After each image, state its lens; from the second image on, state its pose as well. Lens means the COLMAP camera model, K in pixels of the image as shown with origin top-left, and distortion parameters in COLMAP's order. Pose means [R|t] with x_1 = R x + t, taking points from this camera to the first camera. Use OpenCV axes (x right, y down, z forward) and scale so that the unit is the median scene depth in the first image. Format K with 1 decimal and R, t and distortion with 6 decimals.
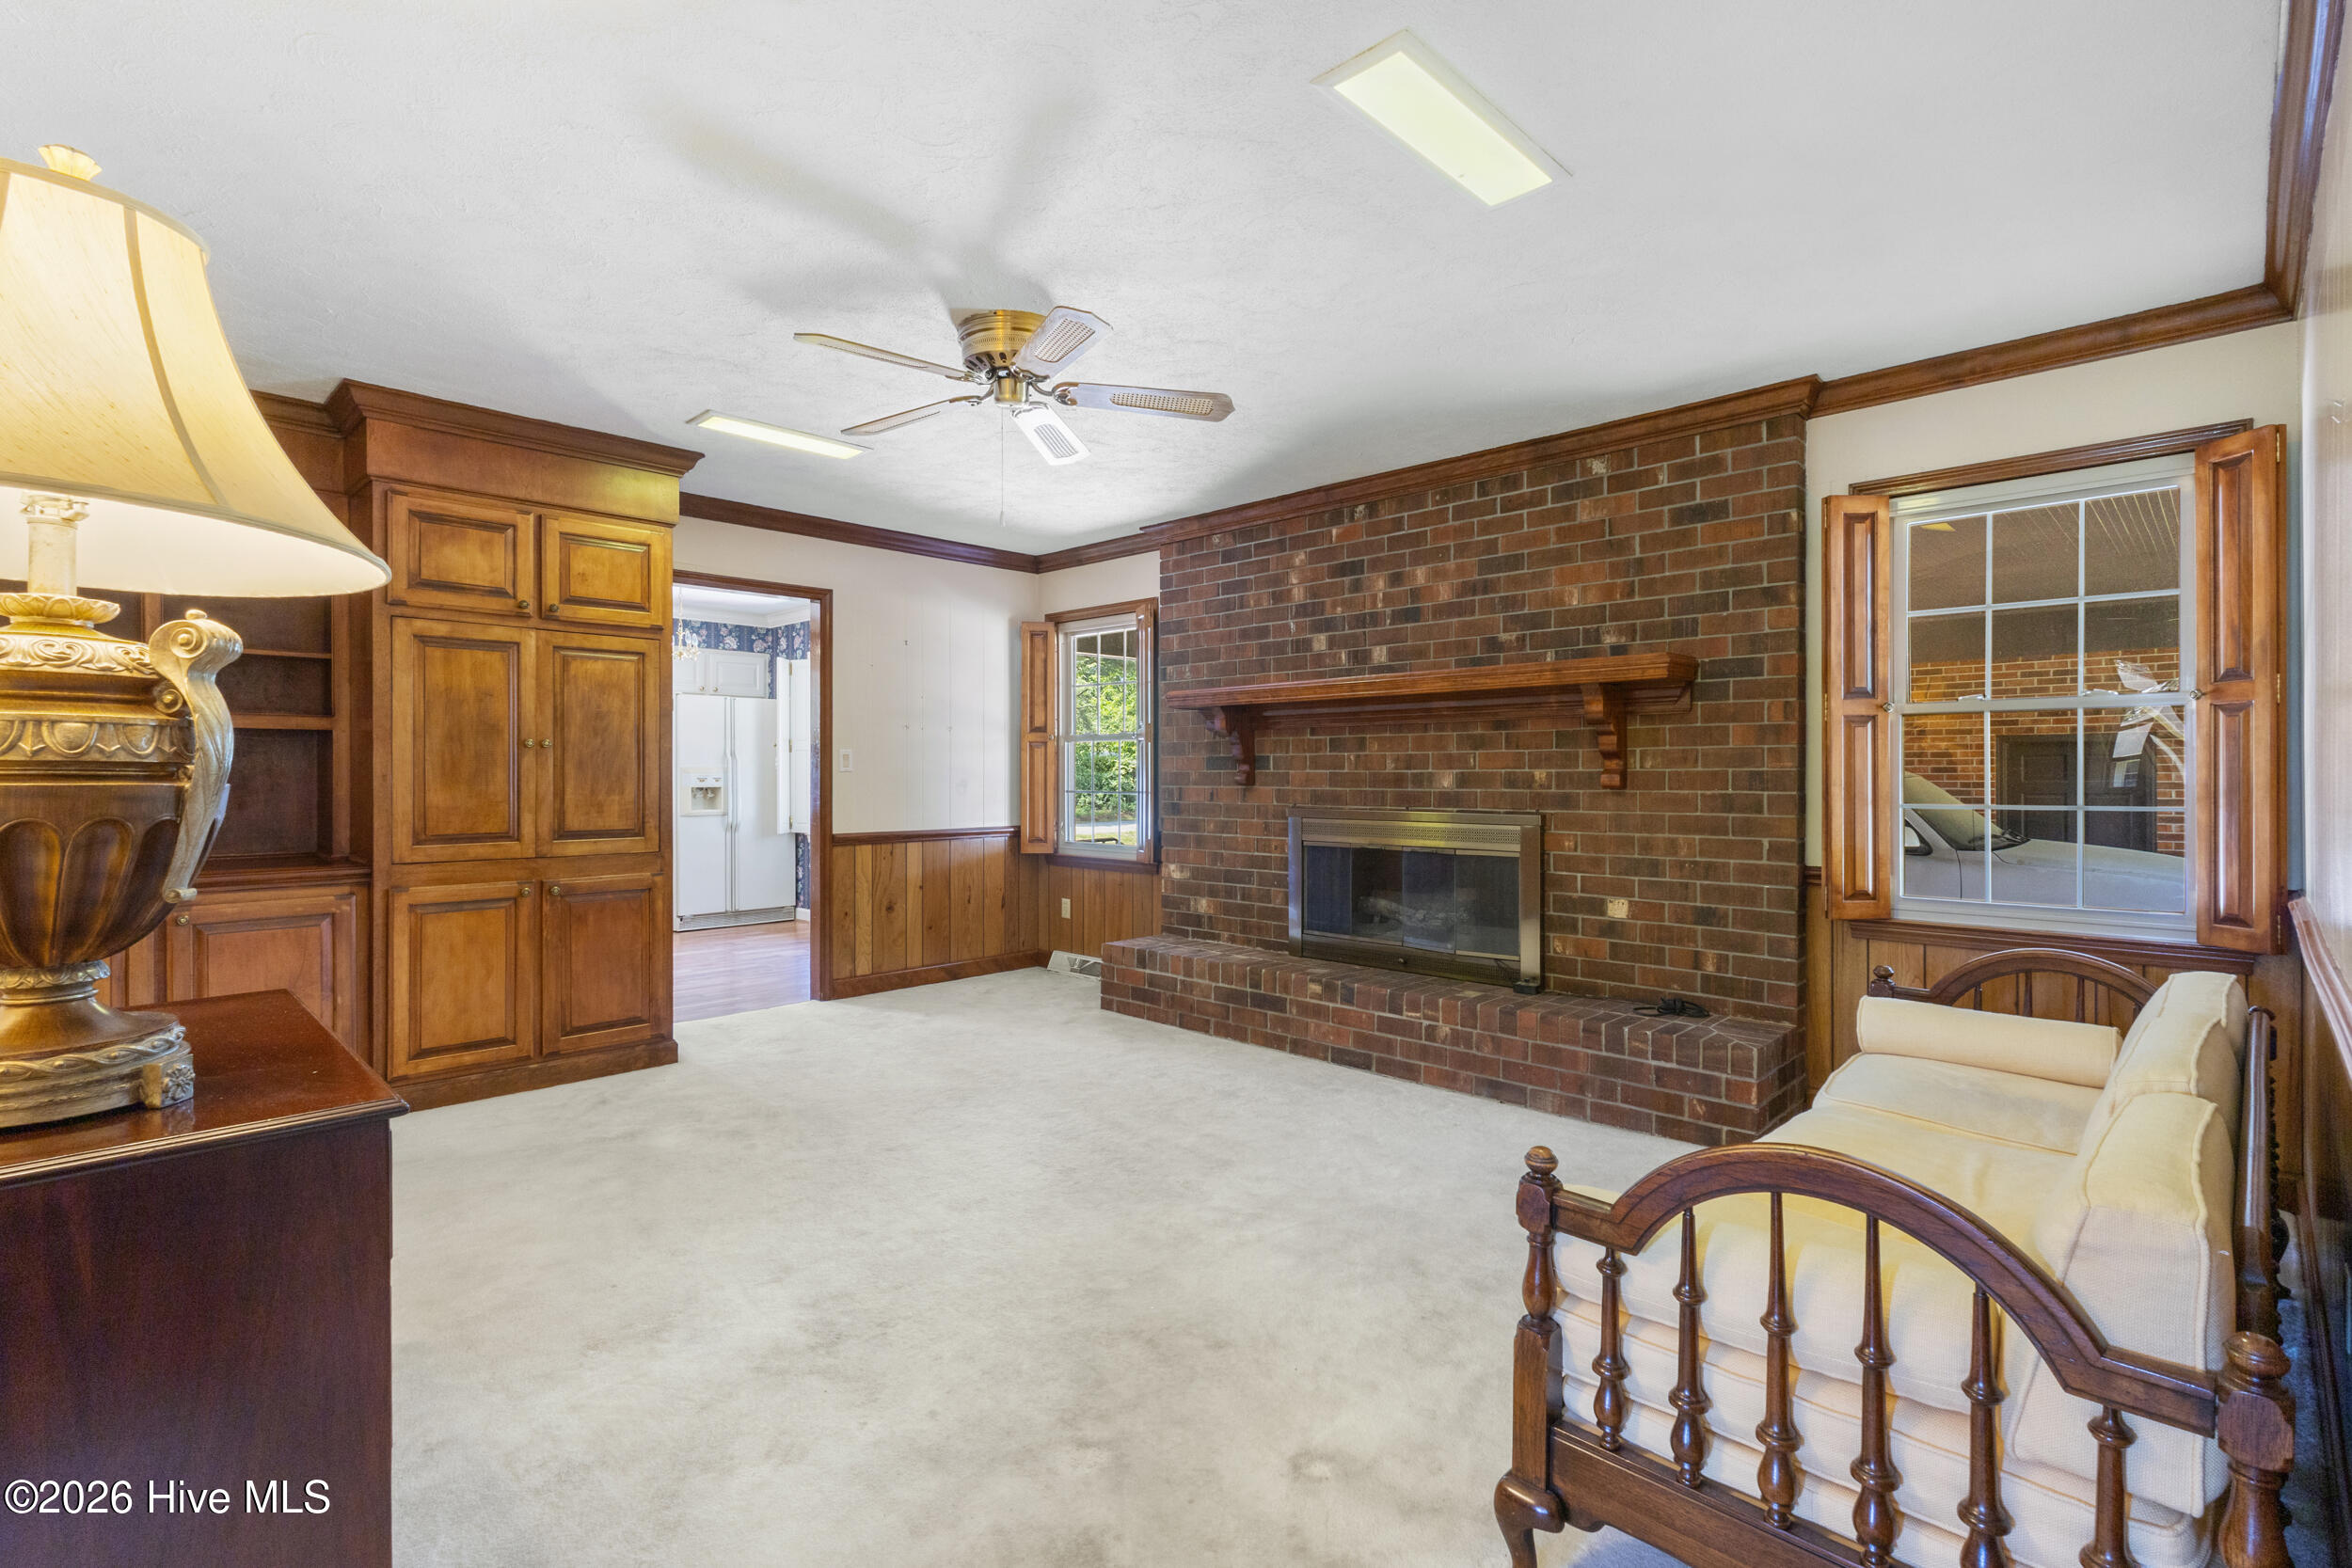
lens RADIAL K [[1072.9, 0, 1168.3], [0, 1072.9, 780.1], [0, 0, 1]] dist [-0.007391, 0.001025]
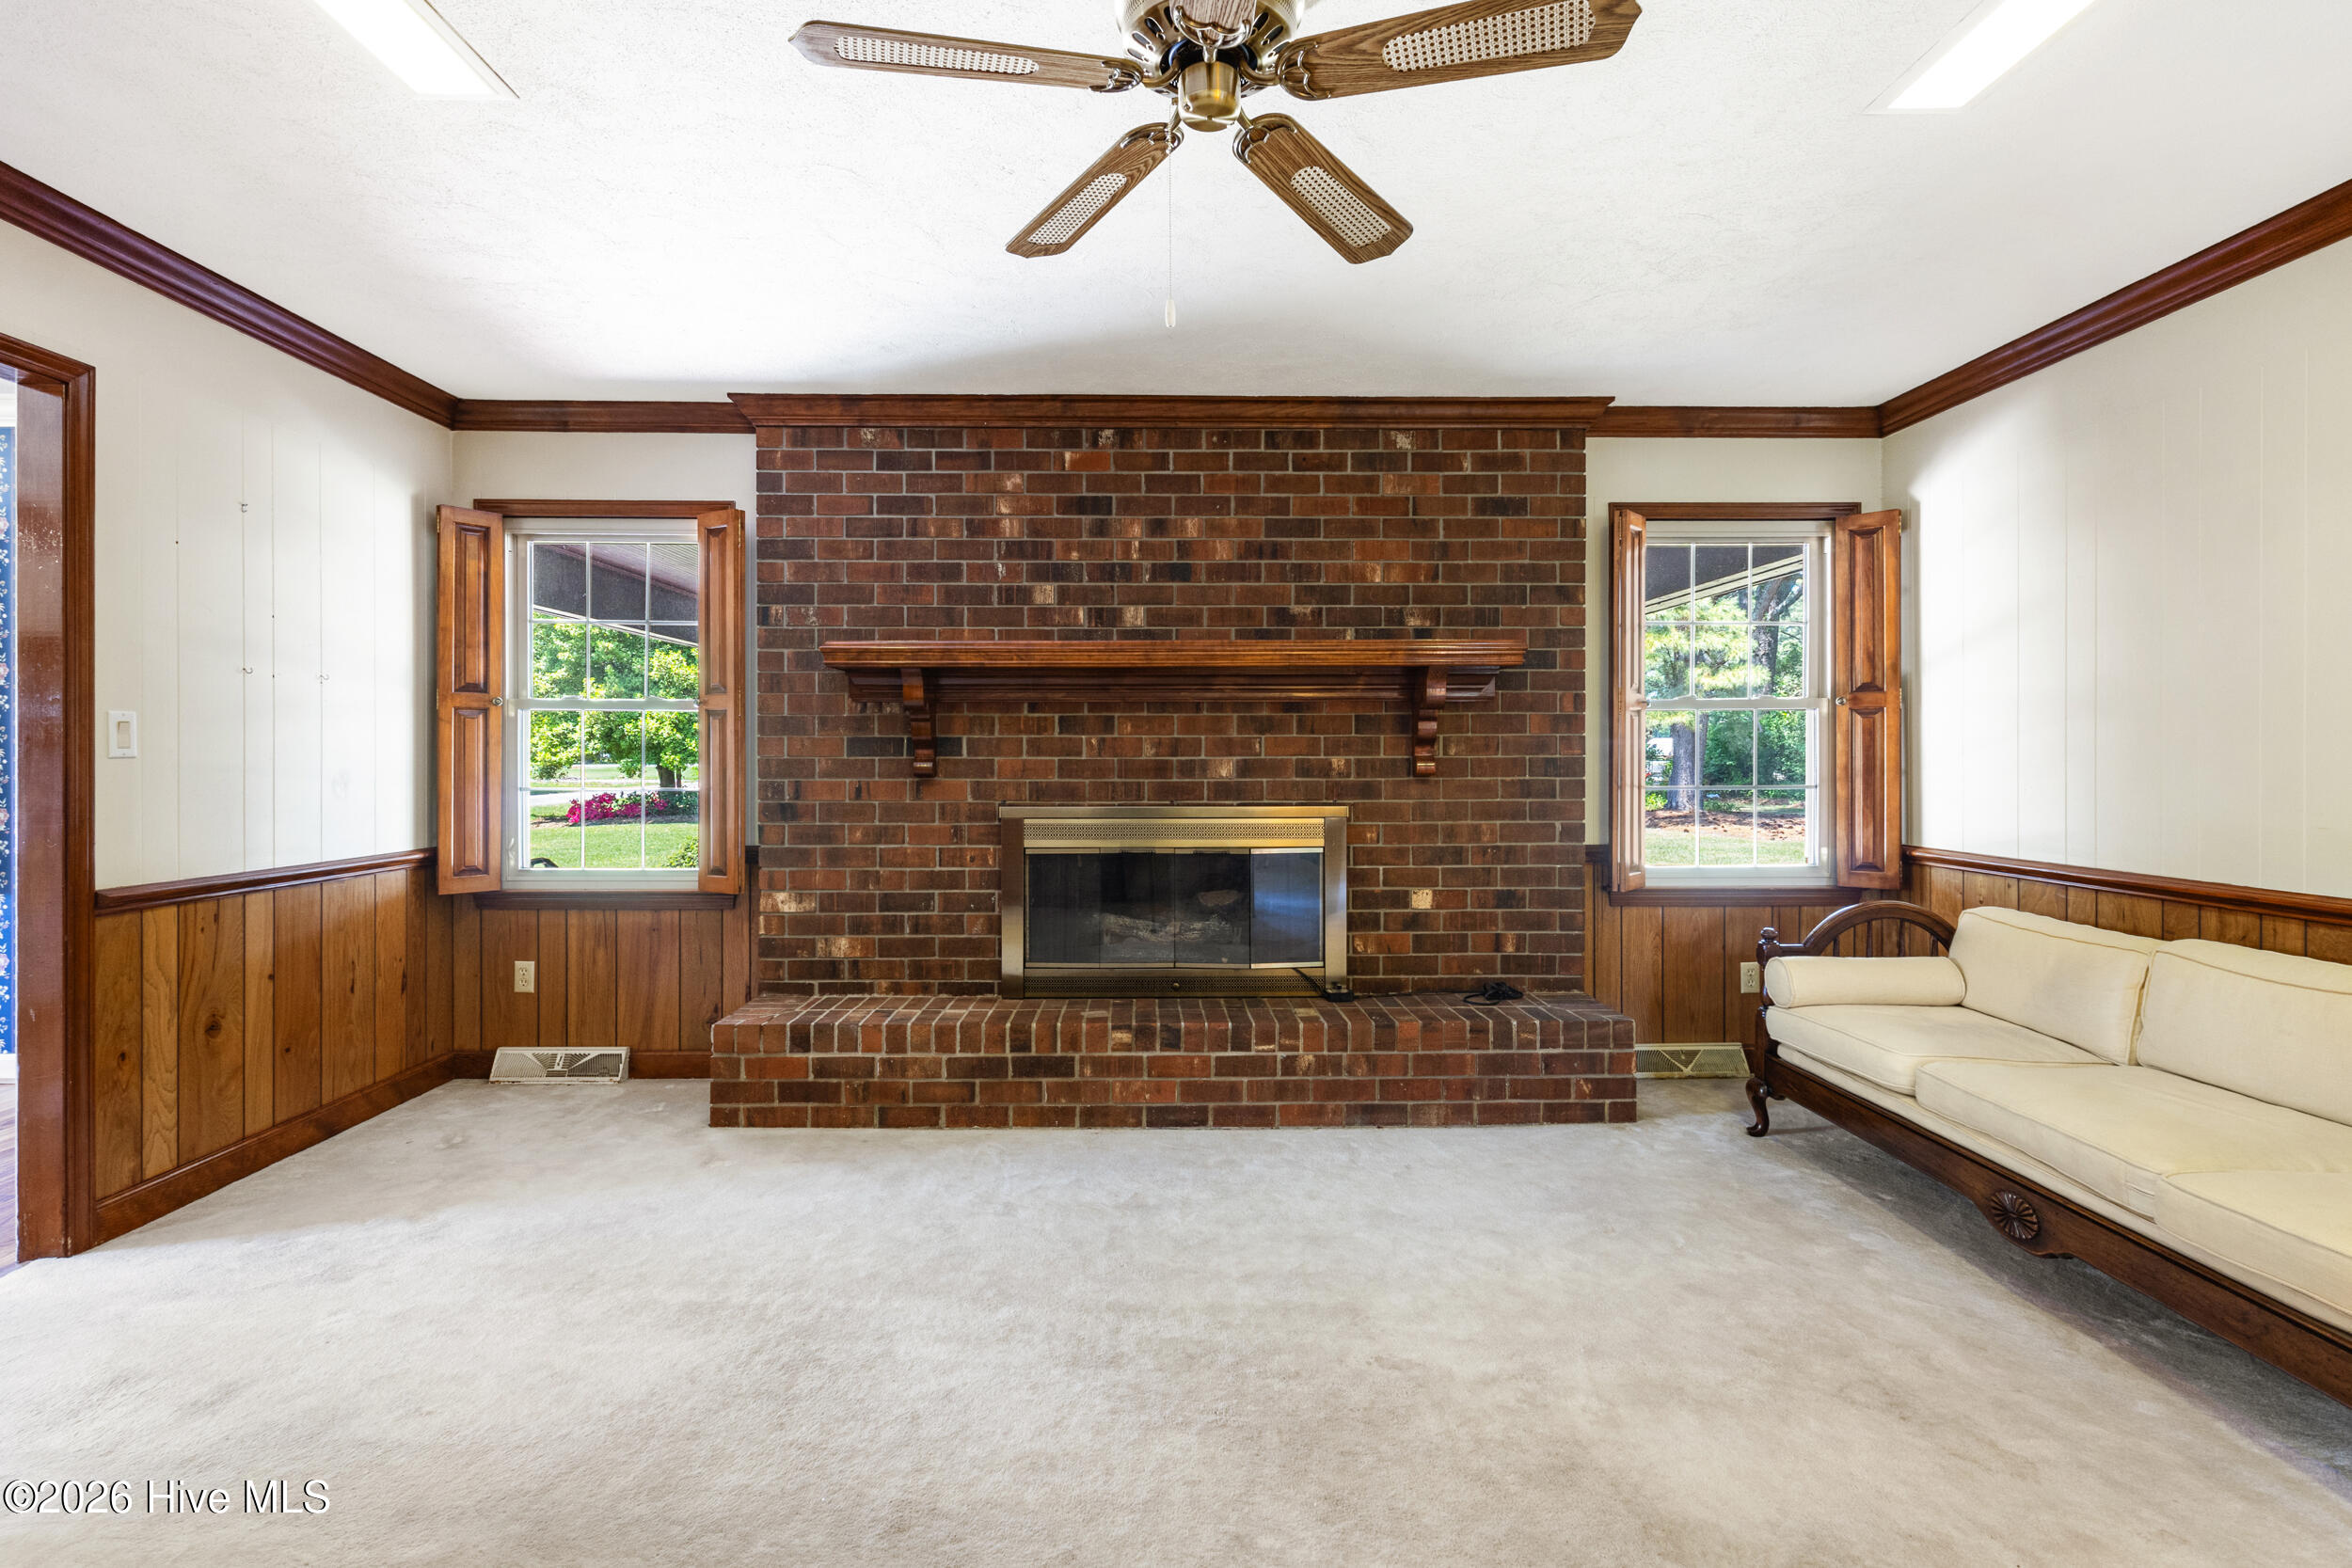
lens RADIAL K [[1072.9, 0, 1171.7], [0, 1072.9, 765.6], [0, 0, 1]] dist [-0.007391, 0.001025]
pose [[0.707909, -0.004044, 0.706292, -0.380116], [0.004851, 0.999988, 0.000863, -0.002965], [-0.706287, 0.002816, 0.707920, 0.416483]]
